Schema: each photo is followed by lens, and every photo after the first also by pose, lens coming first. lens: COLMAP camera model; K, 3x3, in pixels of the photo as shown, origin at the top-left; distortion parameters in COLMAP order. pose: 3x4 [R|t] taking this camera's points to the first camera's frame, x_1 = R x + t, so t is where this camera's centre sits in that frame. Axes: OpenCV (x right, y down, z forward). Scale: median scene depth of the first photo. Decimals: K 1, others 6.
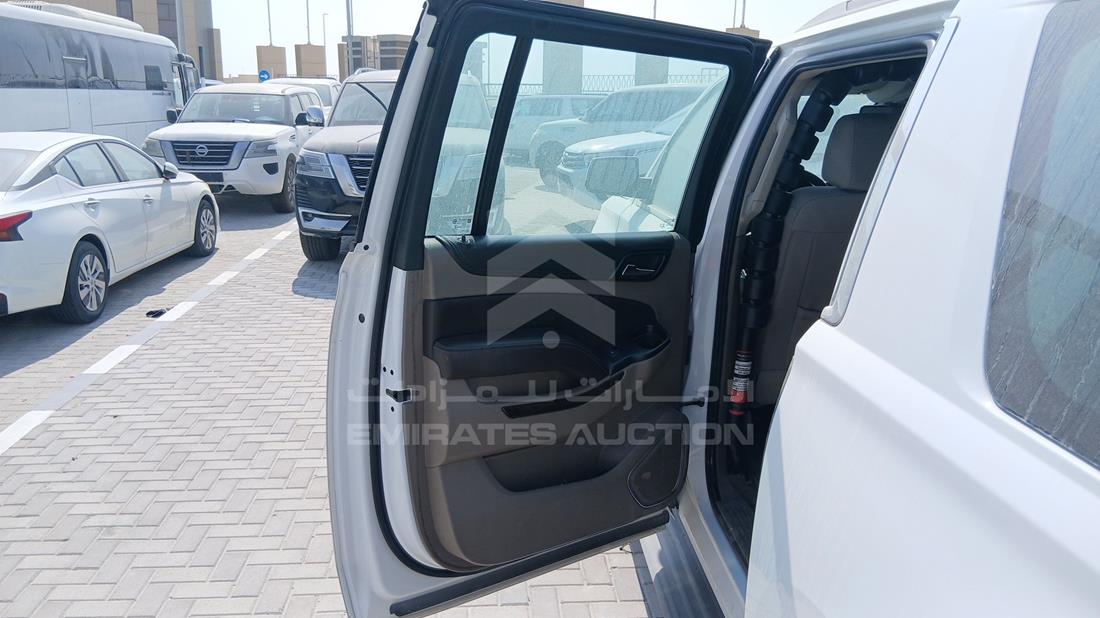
lens RADIAL K [[844.7, 0, 550.0], [0, 844.7, 309.0], [0, 0, 1]] dist [0.110186, -0.197472]
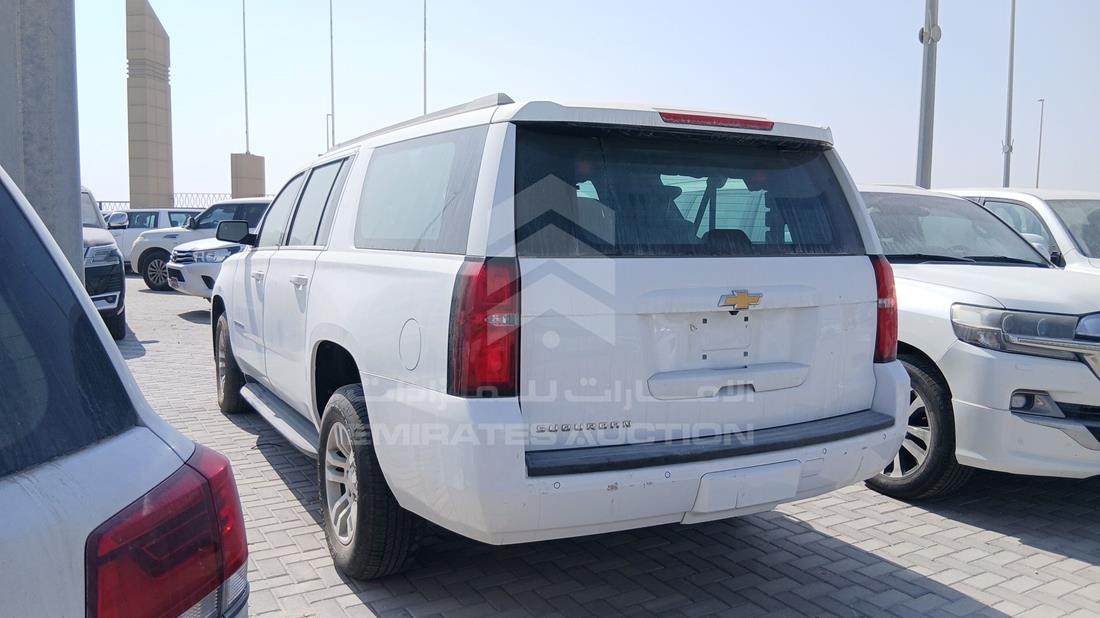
lens RADIAL K [[832.2, 0, 550.0], [0, 832.2, 309.0], [0, 0, 1]] dist [0.100787, -0.168347]
pose [[0.897002, -0.049756, 0.439218, -0.040203], [0.109125, 0.987816, -0.110959, 0.098133], [-0.428345, 0.147460, 0.891502, -0.293339]]
